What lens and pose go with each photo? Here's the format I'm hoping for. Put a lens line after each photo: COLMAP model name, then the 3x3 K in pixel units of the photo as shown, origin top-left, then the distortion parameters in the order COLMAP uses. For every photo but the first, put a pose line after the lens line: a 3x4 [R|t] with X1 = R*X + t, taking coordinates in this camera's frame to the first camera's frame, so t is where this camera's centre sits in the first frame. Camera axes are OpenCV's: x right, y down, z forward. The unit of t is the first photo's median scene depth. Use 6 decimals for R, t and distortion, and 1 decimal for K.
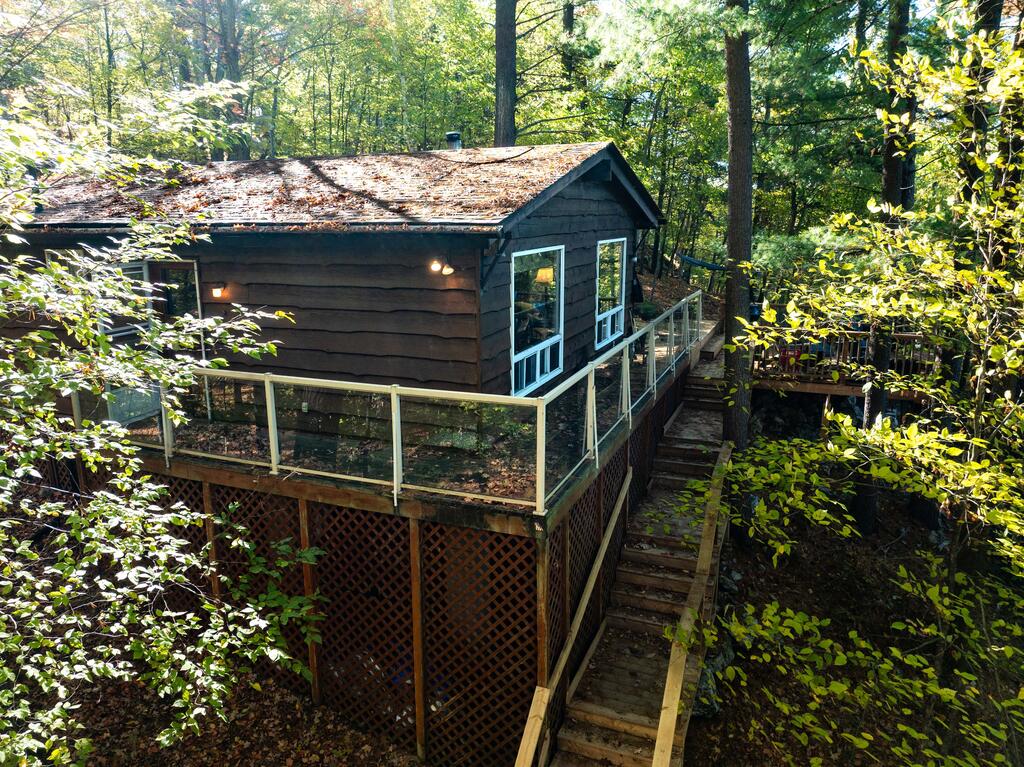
lens RADIAL K [[726.6, 0, 508.5], [0, 726.6, 377.8], [0, 0, 1]] dist [-0.002154, -0.001597]
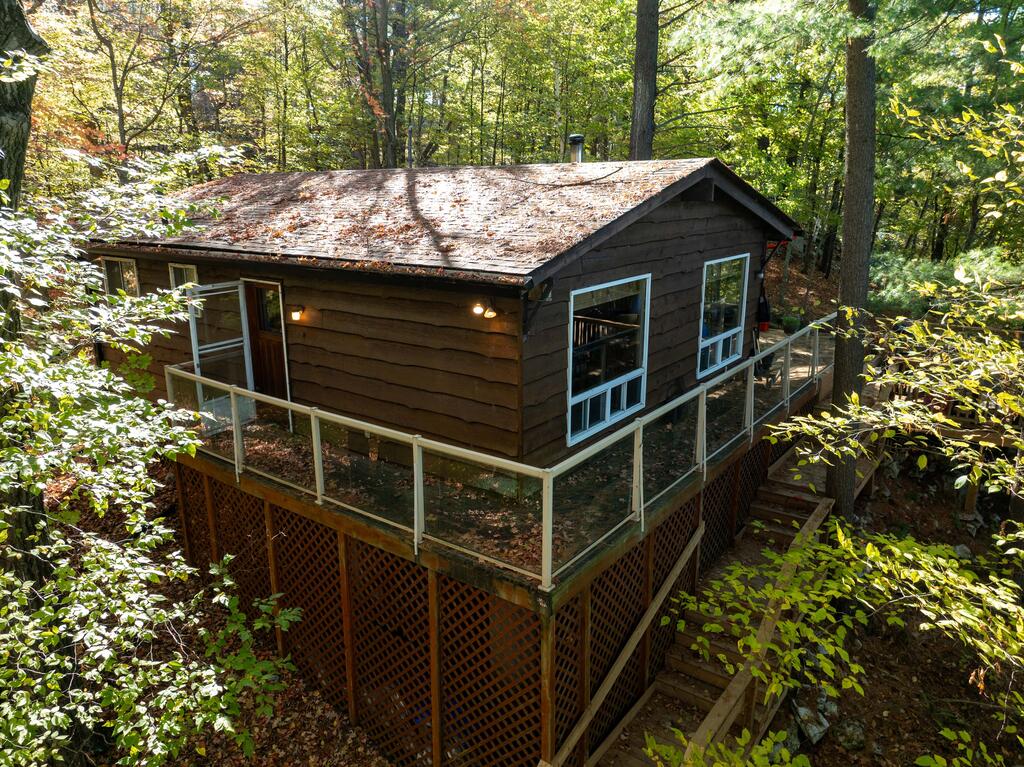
lens RADIAL K [[723.0, 0, 512.0], [0, 723.0, 383.5], [0, 0, 1]] dist [-0.006523, -0.002072]
pose [[0.968247, 0.066856, -0.240891, 0.187483], [-0.055425, 0.997005, 0.053927, -0.113596], [0.243774, -0.038863, 0.969053, 0.082112]]
